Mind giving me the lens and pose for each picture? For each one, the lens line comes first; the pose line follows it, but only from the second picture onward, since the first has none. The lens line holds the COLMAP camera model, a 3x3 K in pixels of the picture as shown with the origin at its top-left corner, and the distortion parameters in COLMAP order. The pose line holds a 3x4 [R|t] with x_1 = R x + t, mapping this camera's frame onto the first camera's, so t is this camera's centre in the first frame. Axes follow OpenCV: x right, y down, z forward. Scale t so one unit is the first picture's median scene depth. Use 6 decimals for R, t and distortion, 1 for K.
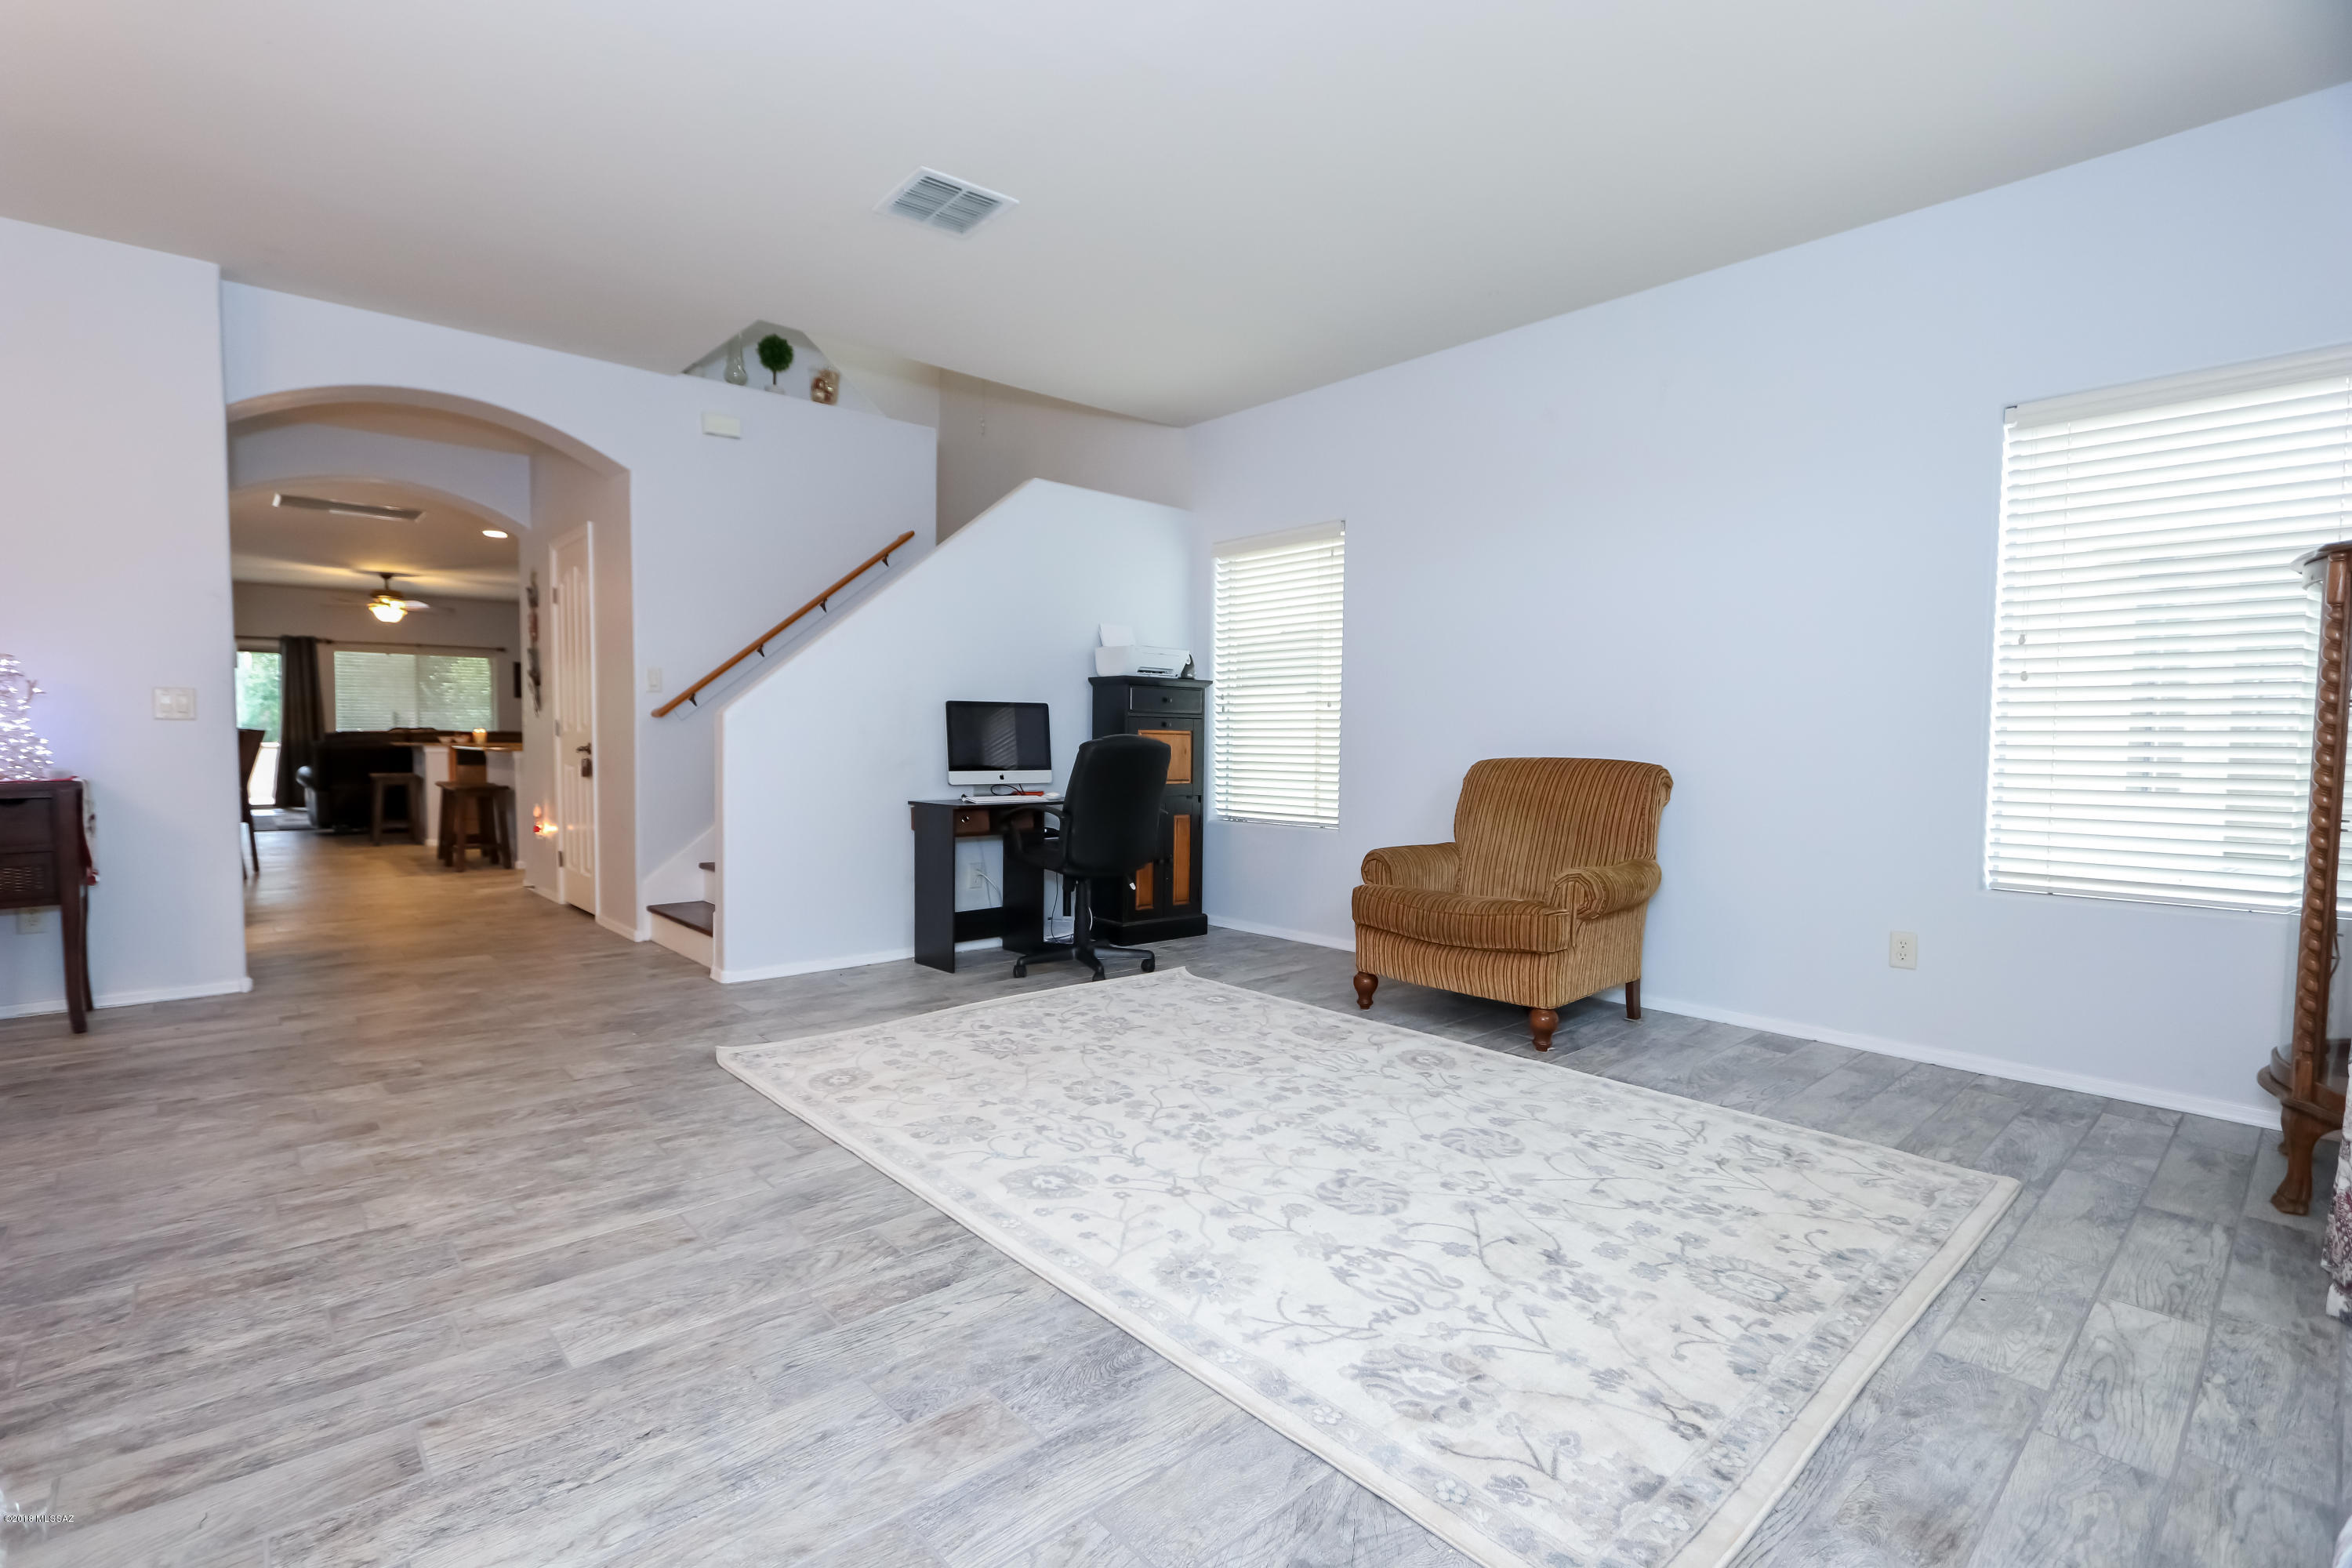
lens RADIAL K [[1068.2, 0, 1139.9], [0, 1068.2, 798.5], [0, 0, 1]] dist [-0.012794, -0.000084]
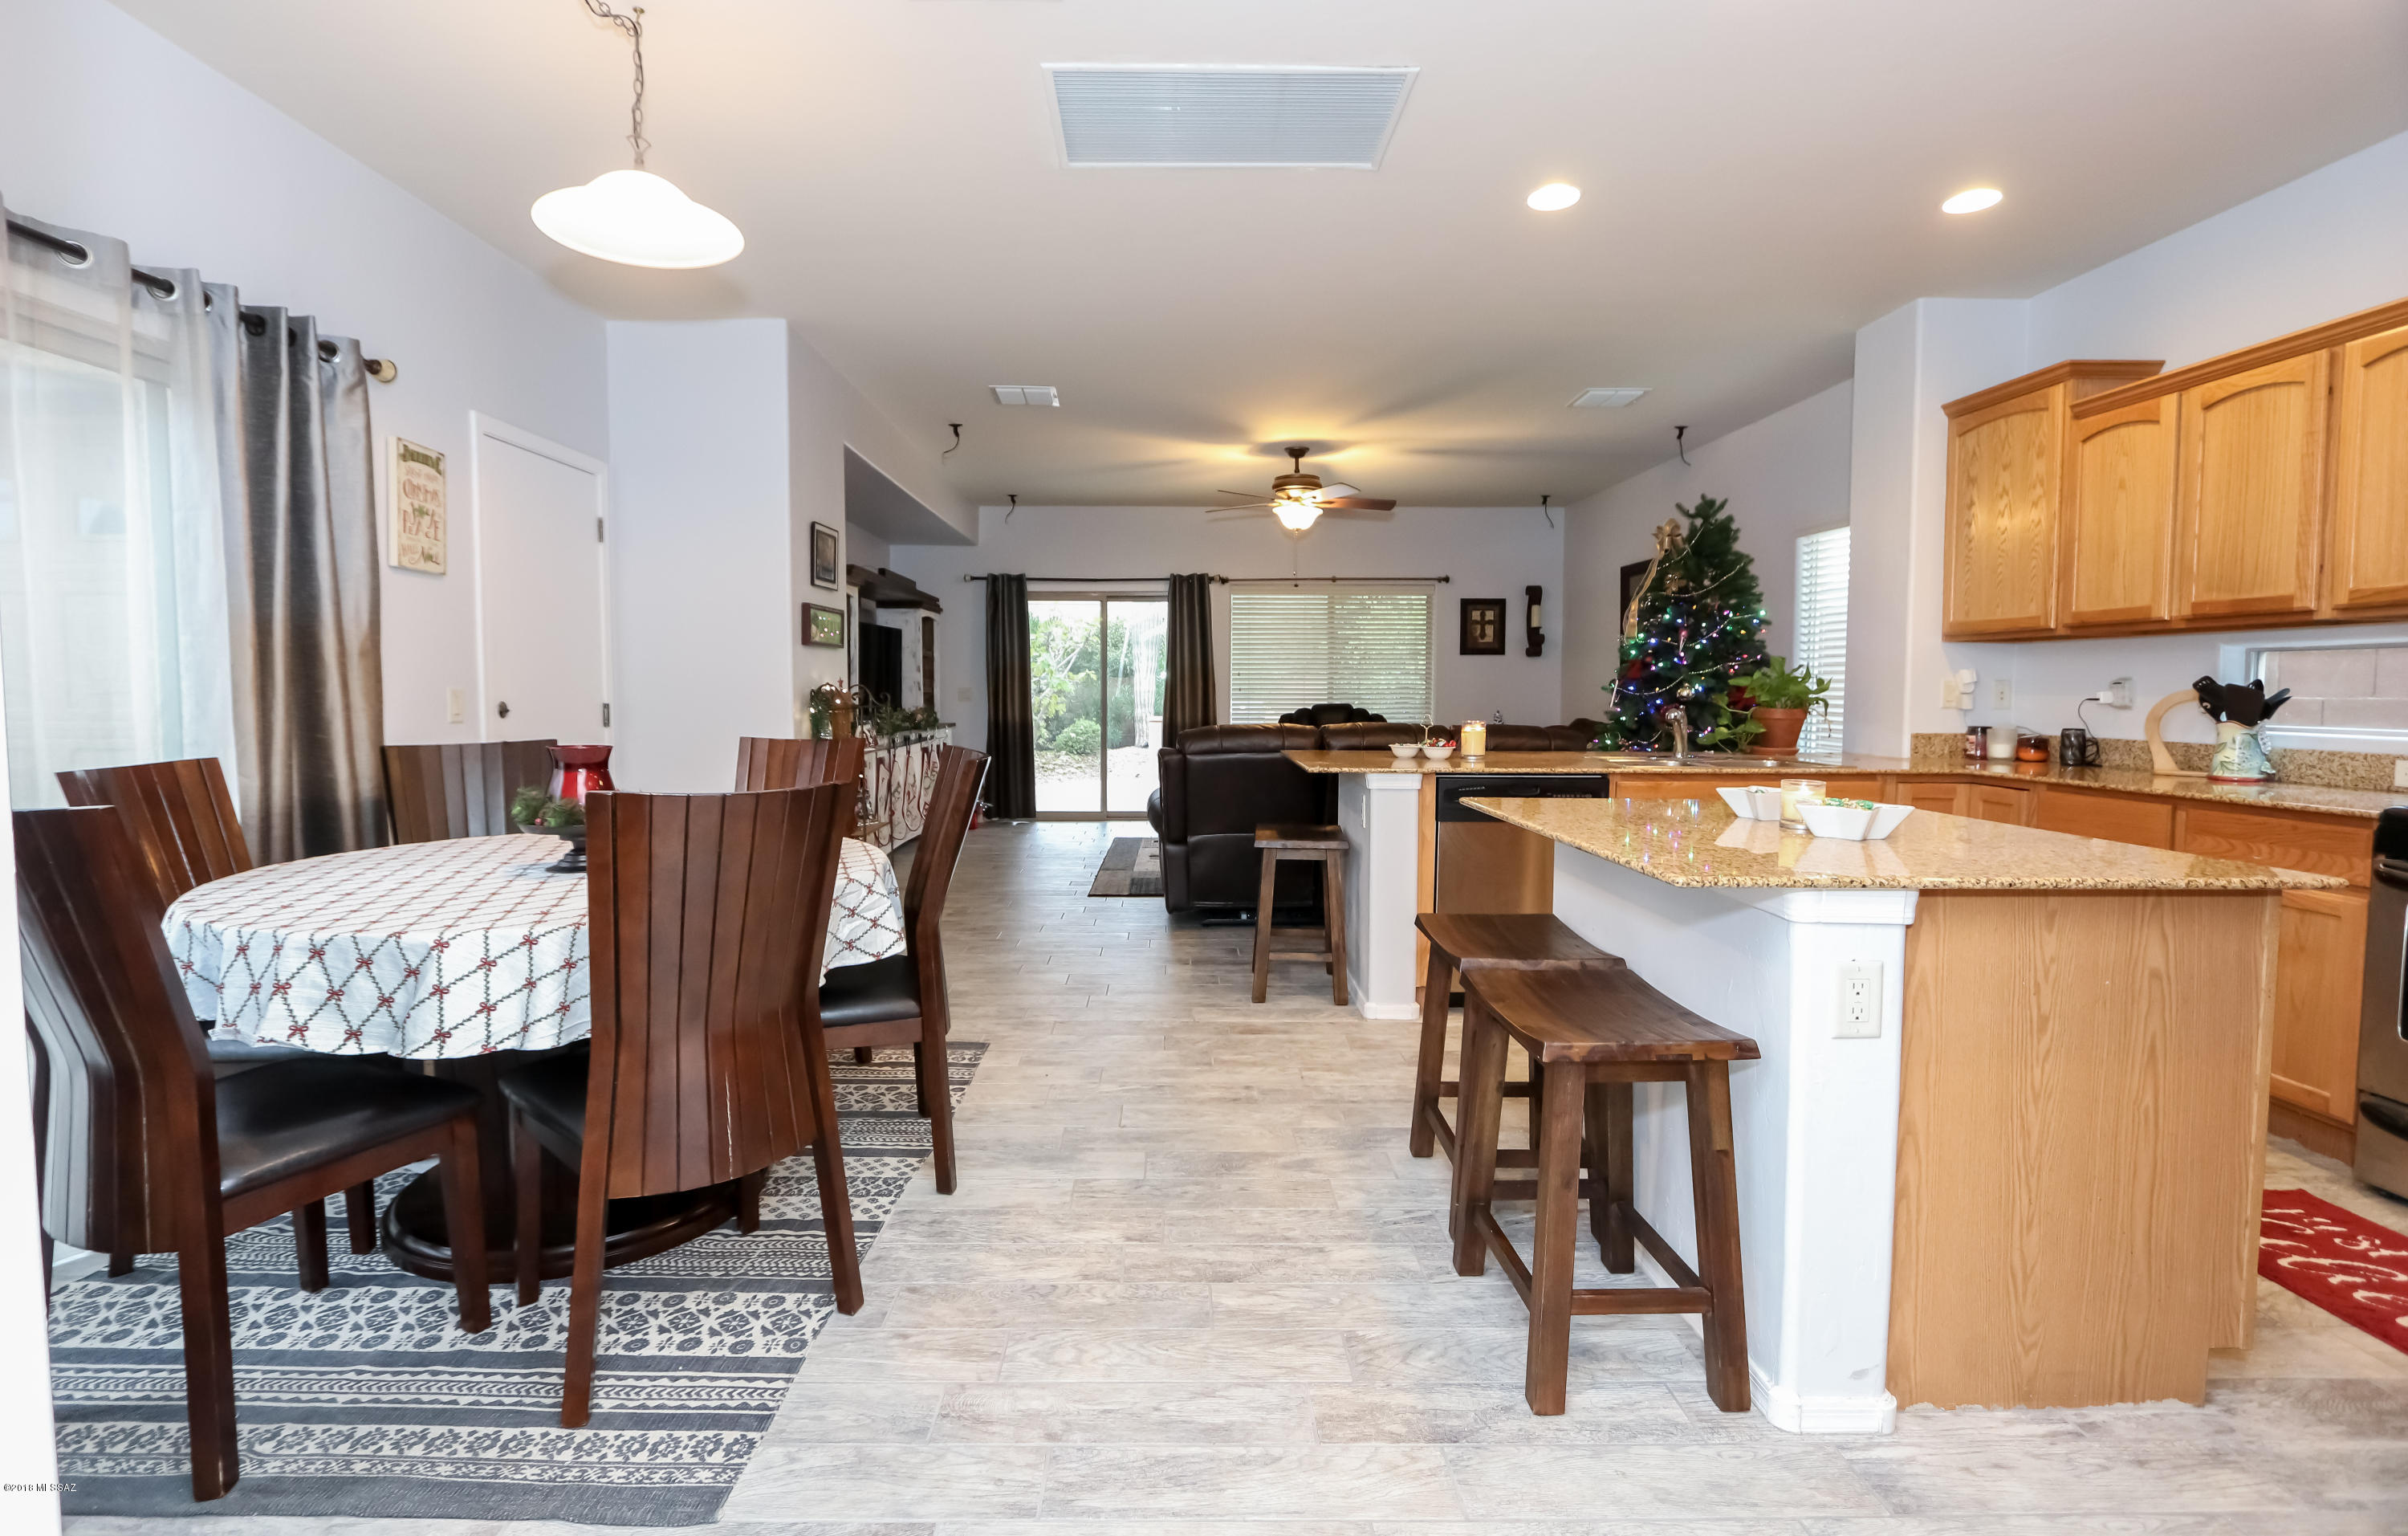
lens RADIAL K [[1109.8, 0, 1171.5], [0, 1109.8, 749.6], [0, 0, 1]] dist [-0.012615, -0.000024]
pose [[0.749606, 0.019983, -0.661583, -1.557099], [-0.023363, 0.999720, 0.003725, -0.199622], [0.661472, 0.012664, 0.749863, 2.193843]]
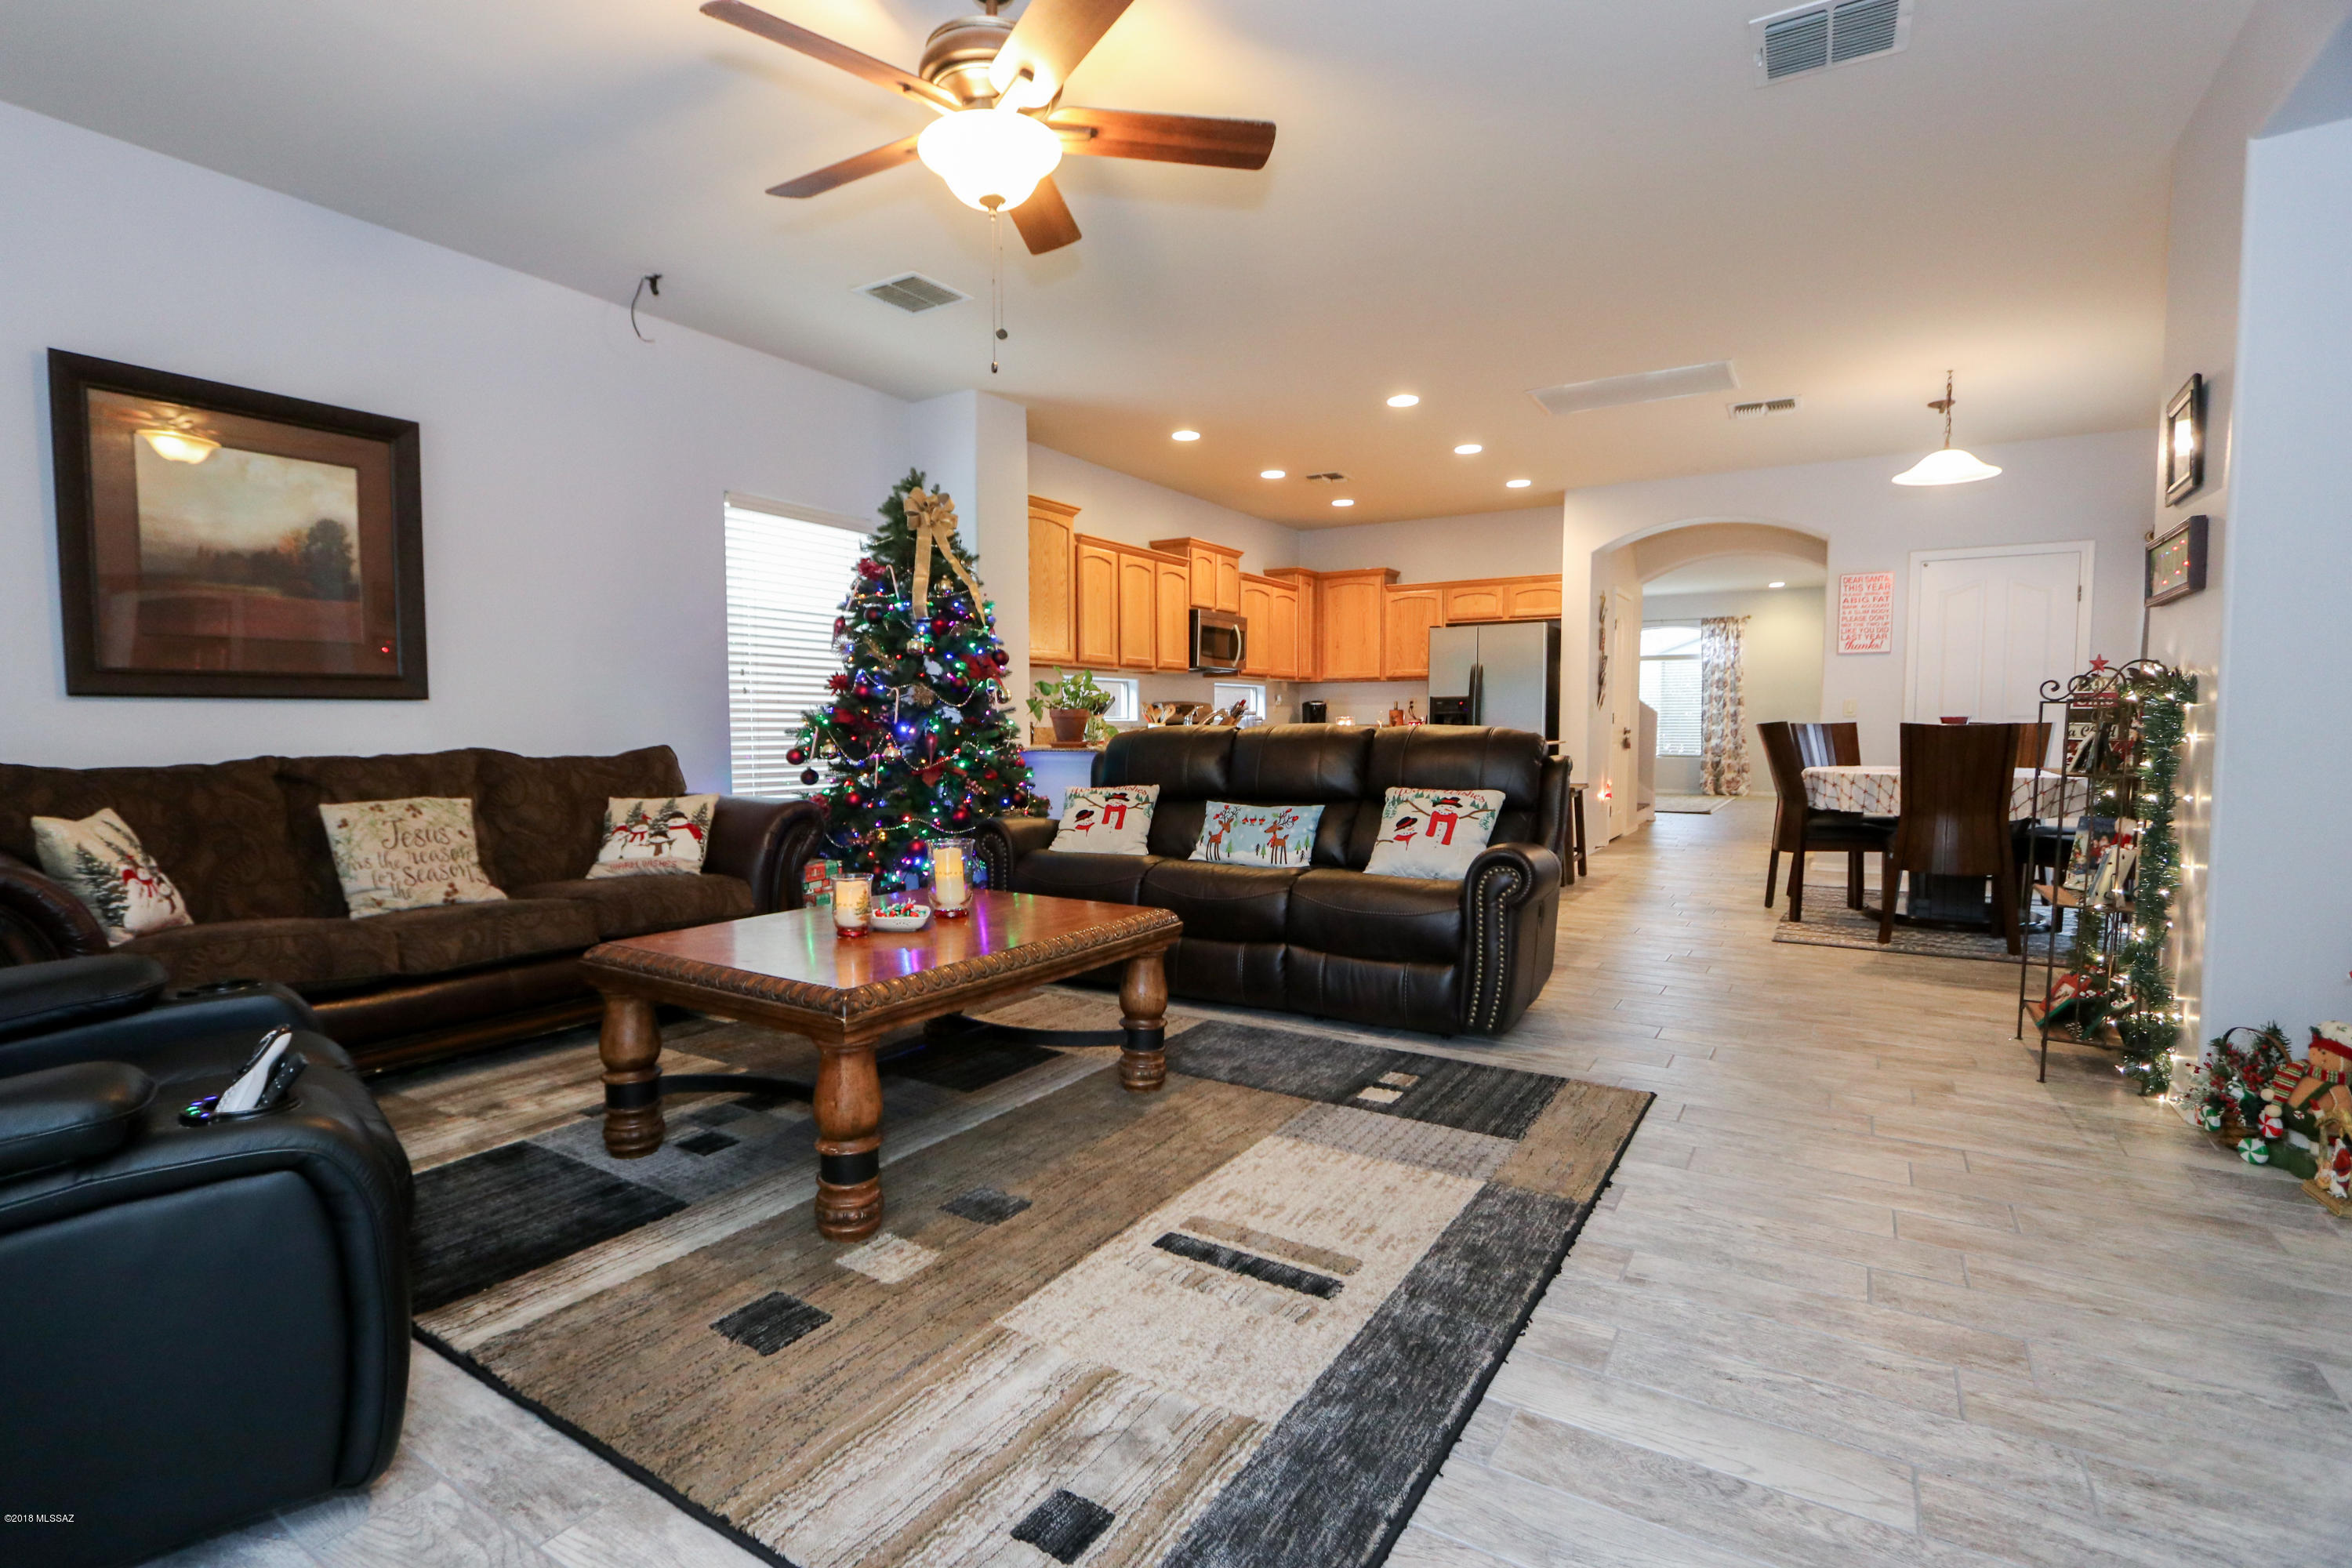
lens RADIAL K [[1128.8, 0, 1174.1], [0, 1128.8, 793.5], [0, 0, 1]] dist [0.024733, 0.000409]
pose [[-0.303603, -0.078000, 0.949601, -4.147440], [0.047450, 0.994169, 0.096831, -0.322287], [-0.951616, 0.074457, -0.298132, 4.618746]]
